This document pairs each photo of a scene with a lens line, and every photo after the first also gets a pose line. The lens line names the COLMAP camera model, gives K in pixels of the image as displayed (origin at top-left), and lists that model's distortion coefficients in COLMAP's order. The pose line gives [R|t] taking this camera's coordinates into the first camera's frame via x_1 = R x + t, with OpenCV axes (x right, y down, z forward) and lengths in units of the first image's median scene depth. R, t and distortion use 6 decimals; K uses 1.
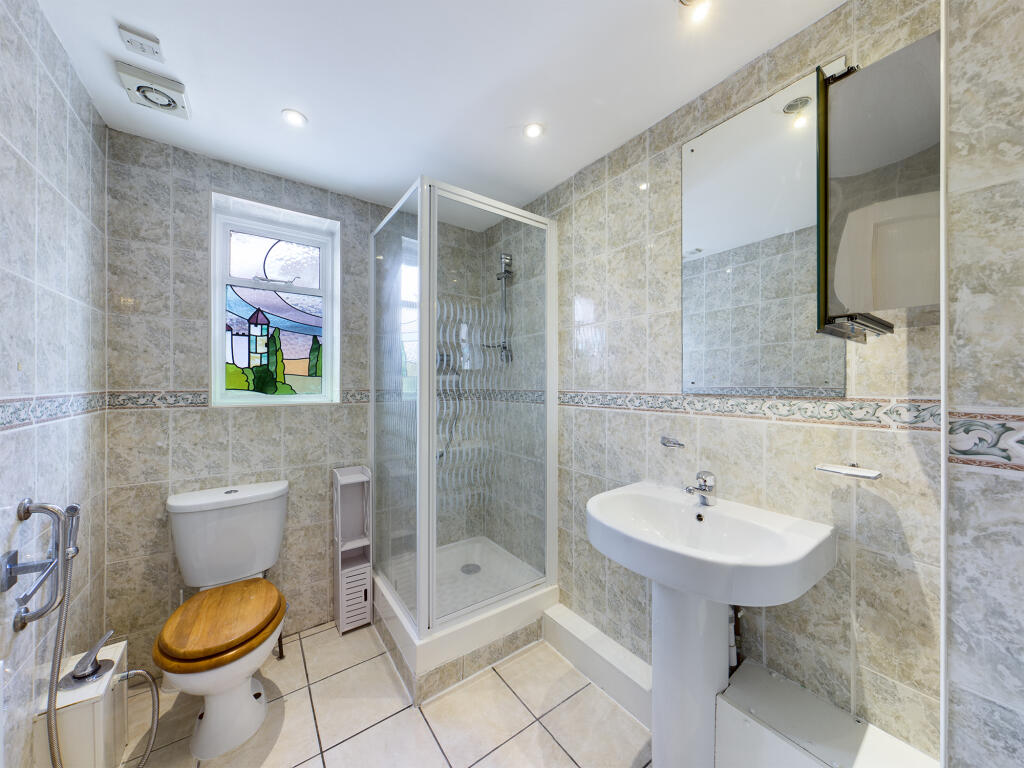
lens RADIAL K [[372.1, 0, 515.1], [0, 372.1, 383.5], [0, 0, 1]] dist [-0.000462, -0.000190]
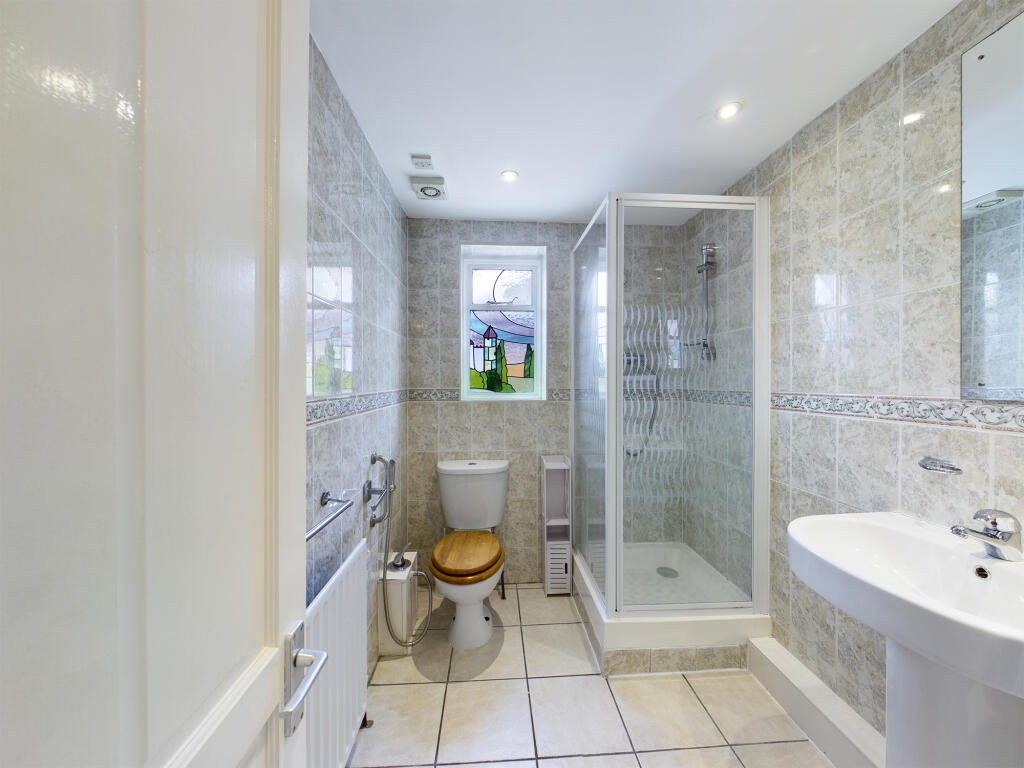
lens RADIAL K [[372.1, 0, 511.8], [0, 372.1, 383.0], [0, 0, 1]] dist [-0.000462, -0.000190]
pose [[0.844412, -0.000050, -0.535694, 0.083814], [0.001933, 0.999994, 0.002952, -0.007434], [0.535691, -0.003528, 0.844407, -0.066128]]
